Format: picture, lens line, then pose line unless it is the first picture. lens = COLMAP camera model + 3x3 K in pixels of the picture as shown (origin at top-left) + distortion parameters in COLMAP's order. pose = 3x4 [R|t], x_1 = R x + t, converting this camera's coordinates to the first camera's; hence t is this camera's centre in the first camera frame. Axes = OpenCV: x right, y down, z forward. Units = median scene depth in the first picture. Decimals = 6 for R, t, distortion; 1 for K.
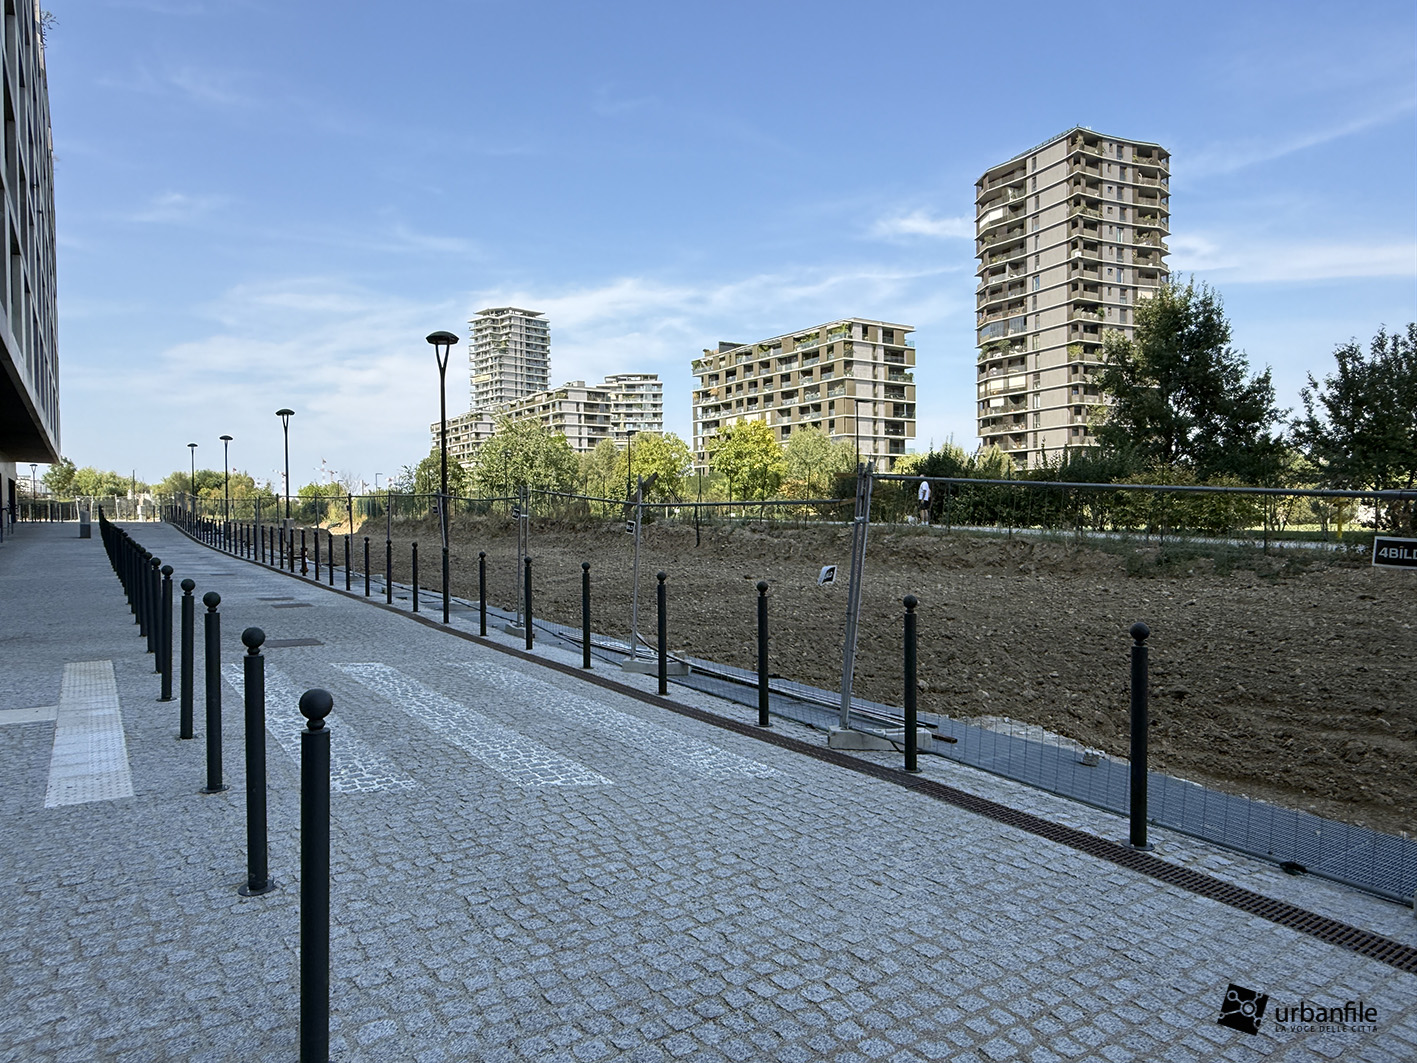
lens RADIAL K [[918.1, 0, 708.5], [0, 918.1, 531.5], [0, 0, 1]] dist [0.001958, 0.001731]
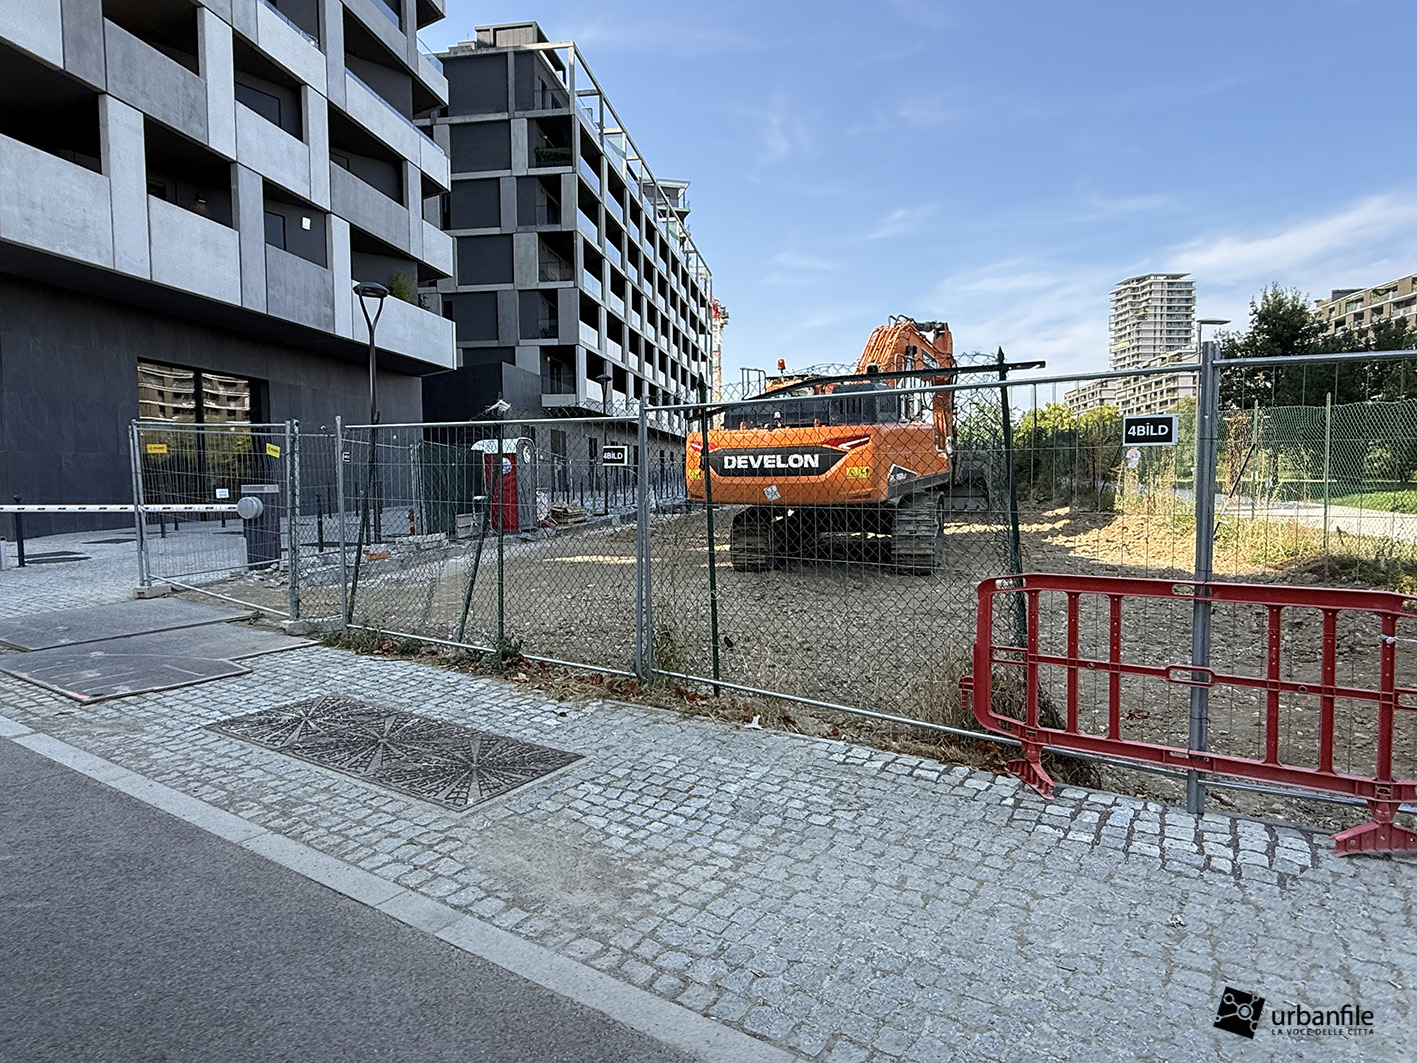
lens RADIAL K [[862.0, 0, 708.5], [0, 862.0, 531.5], [0, 0, 1]] dist [-0.001811, 0.001656]
pose [[0.735085, 0.041975, -0.676675, 0.085483], [-0.011613, 0.998715, 0.049335, 0.003662], [0.677876, -0.028407, 0.734627, -0.057976]]
